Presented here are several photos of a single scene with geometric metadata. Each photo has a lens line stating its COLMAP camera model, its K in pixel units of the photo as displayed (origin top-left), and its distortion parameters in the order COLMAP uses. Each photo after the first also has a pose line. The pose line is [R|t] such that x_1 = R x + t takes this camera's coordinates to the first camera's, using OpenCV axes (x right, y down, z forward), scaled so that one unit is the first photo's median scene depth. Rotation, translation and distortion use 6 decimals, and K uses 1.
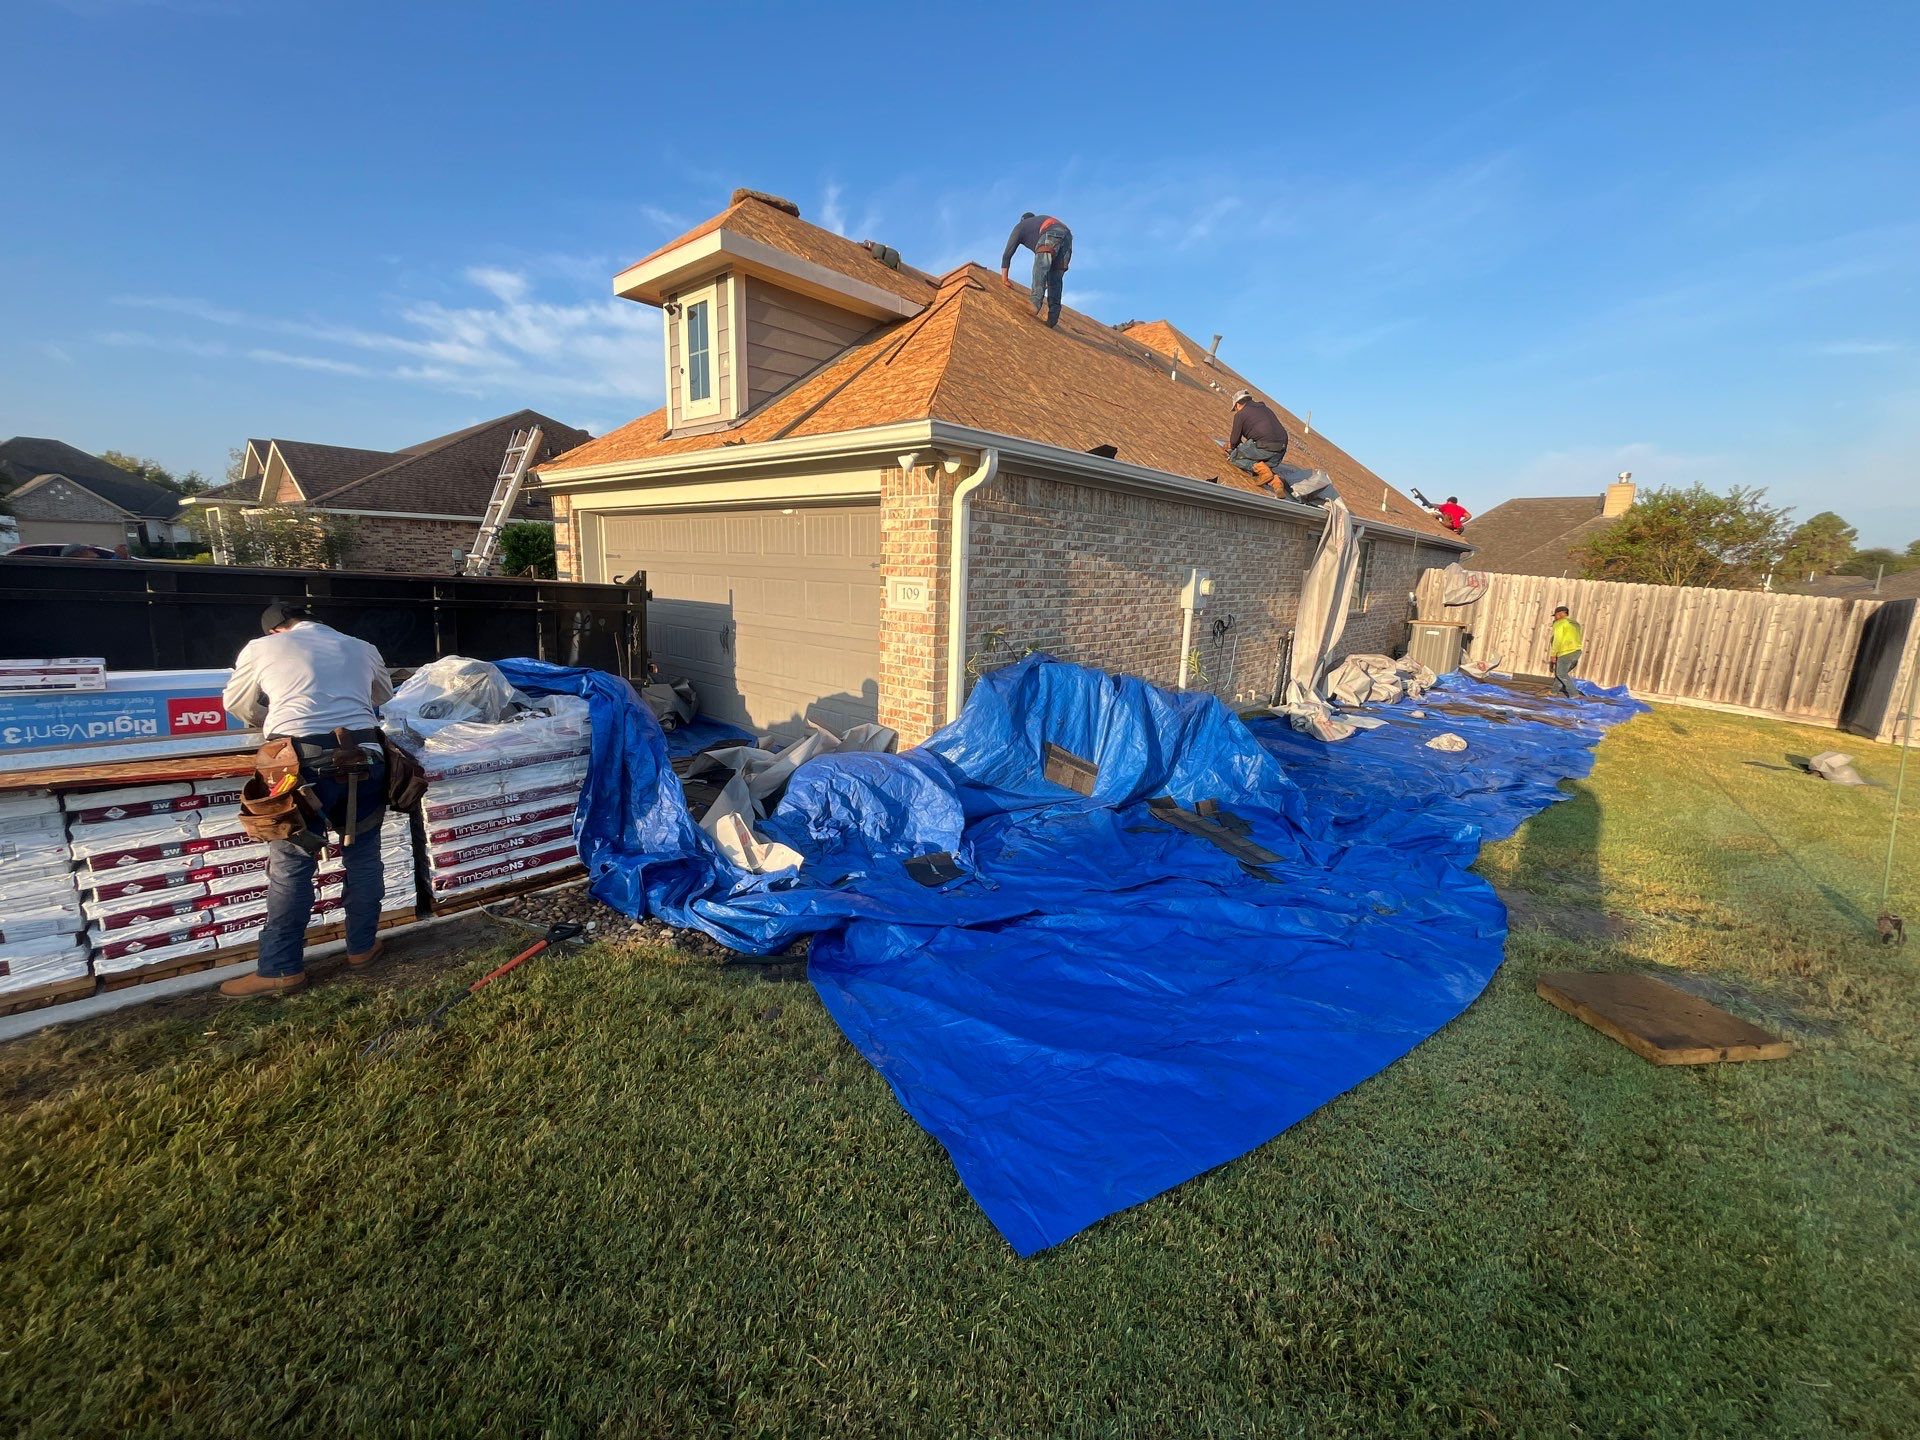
lens RADIAL K [[775.4, 0, 947.7], [0, 775.4, 716.5], [0, 0, 1]] dist [0.001623, -0.000151]
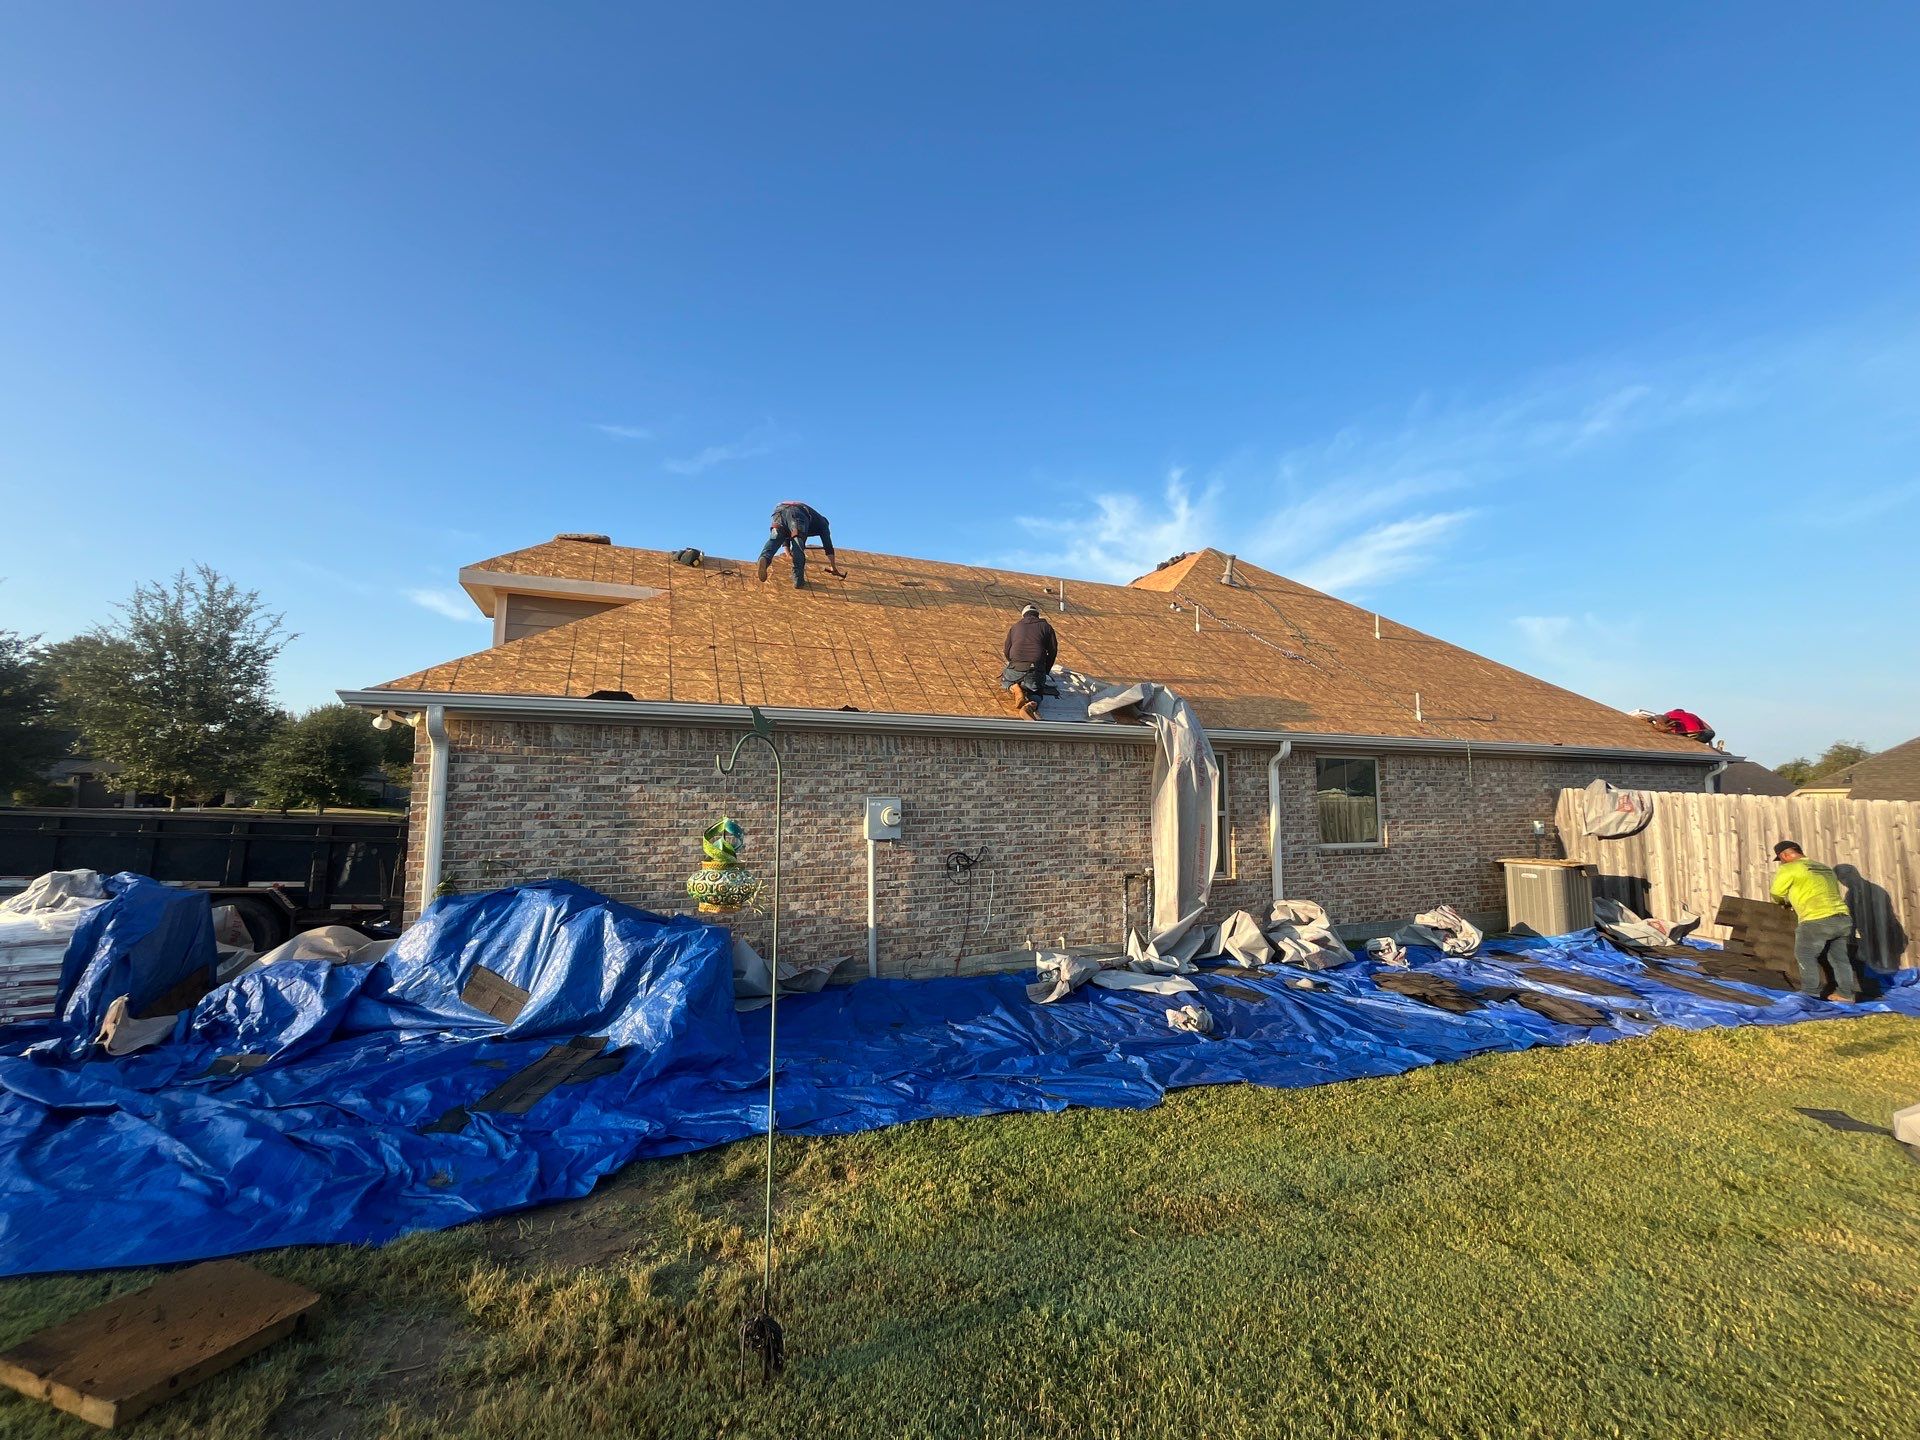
lens RADIAL K [[775.4, 0, 947.7], [0, 775.4, 716.5], [0, 0, 1]] dist [0.001623, -0.000151]
pose [[0.899341, -0.074086, -0.430926, 1.090408], [-0.060077, 0.955257, -0.289611, -0.019502], [0.433101, 0.286348, 0.854651, 0.256853]]
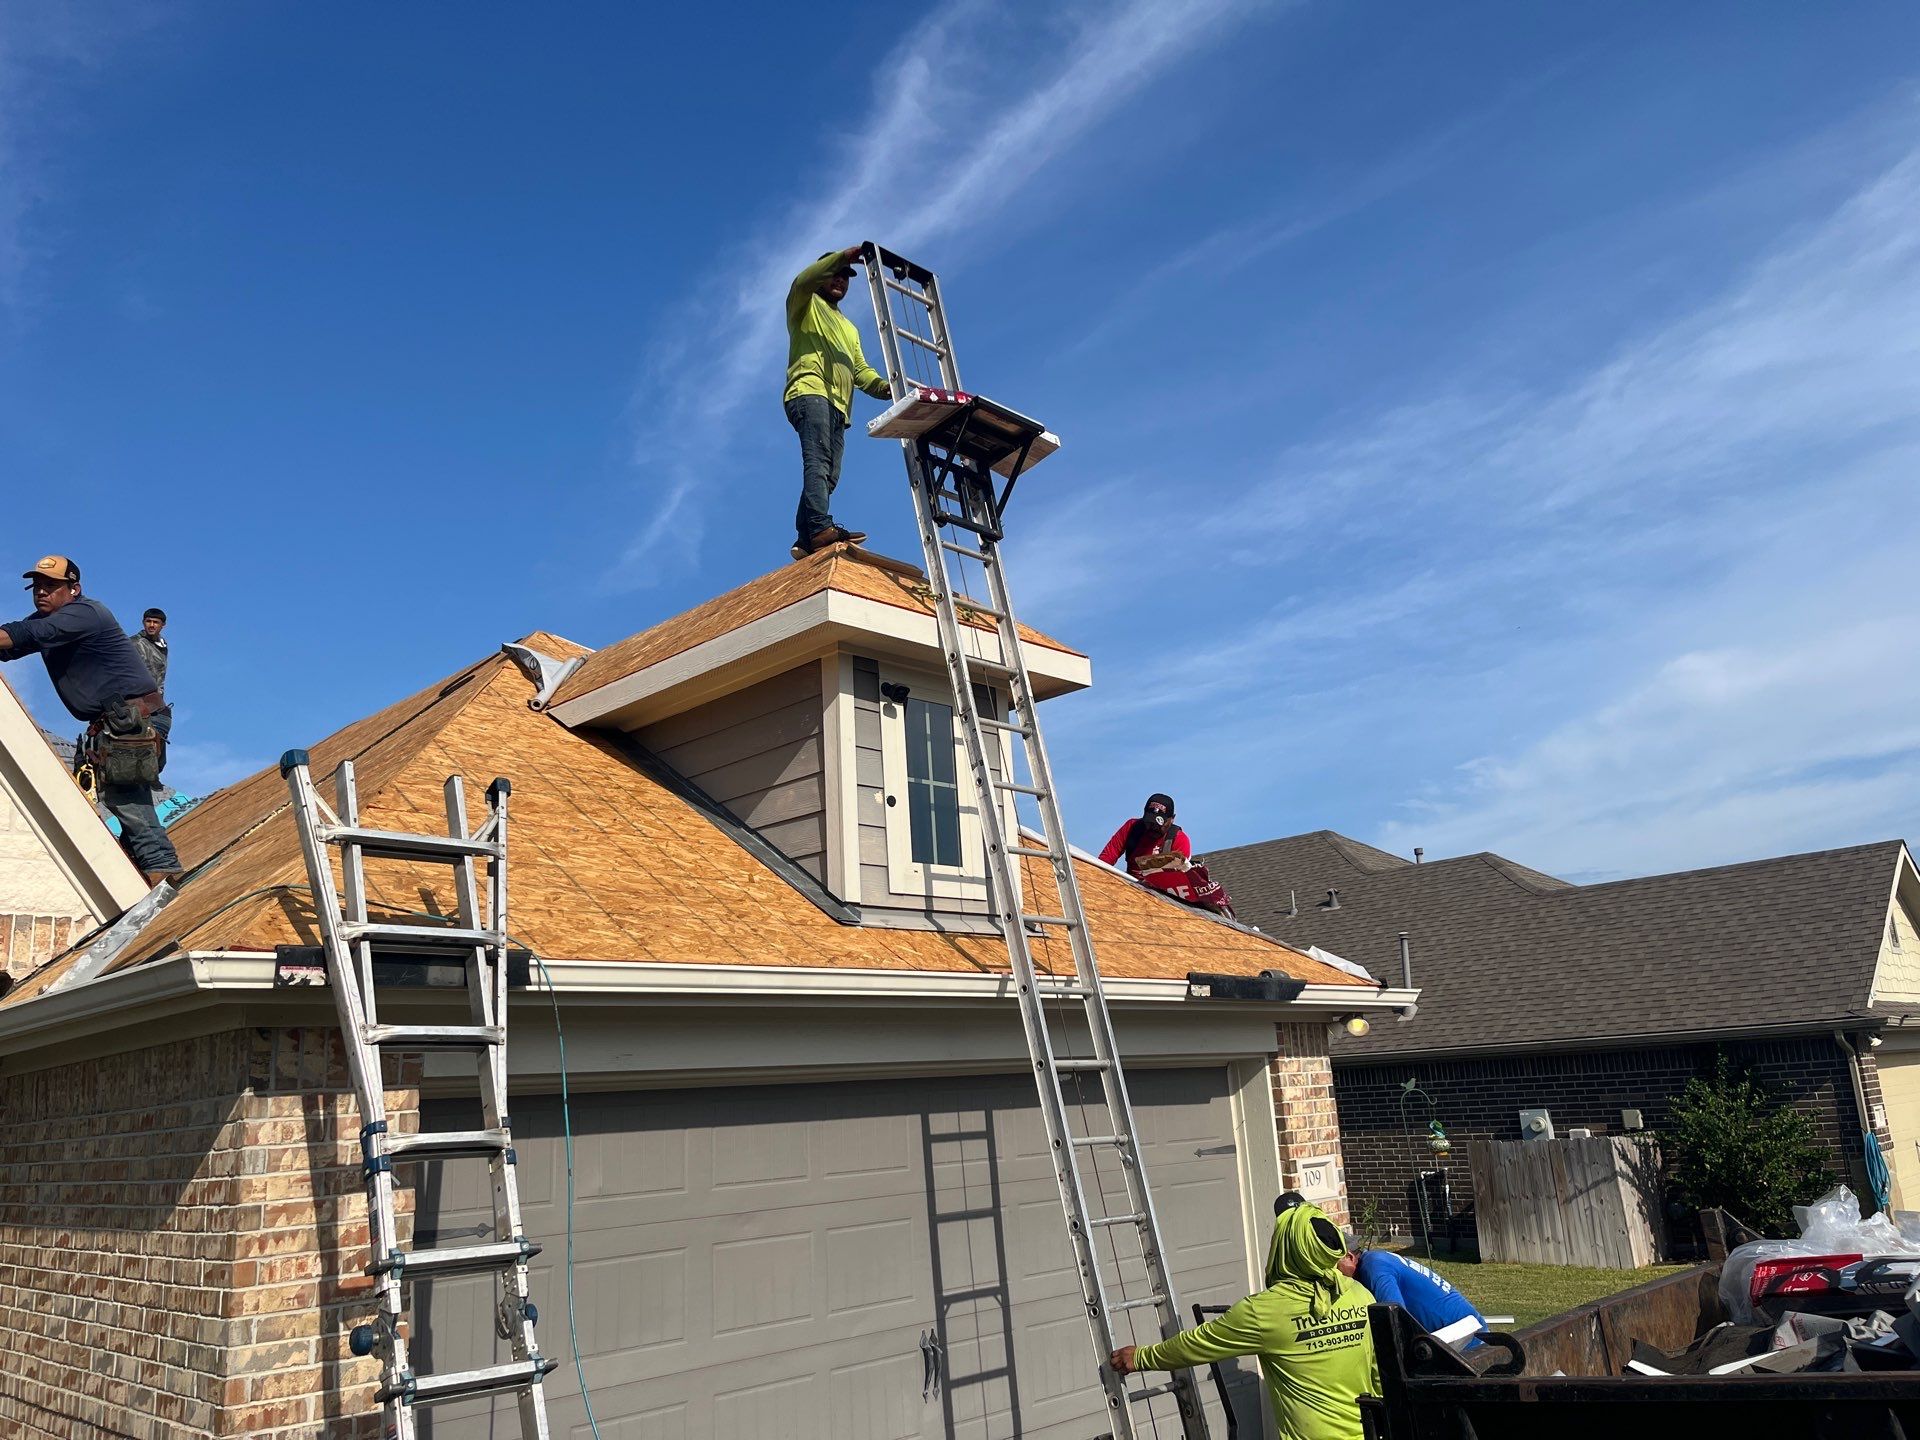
lens RADIAL K [[1439.2, 0, 960.0], [0, 1439.2, 720.0], [0, 0, 1]] dist [0.031764, -0.000239]
pose [[0.055215, 0.229739, 0.971685, -1.530803], [0.253283, 0.938115, -0.236194, -0.320380], [-0.965815, 0.259153, -0.006391, 1.156011]]
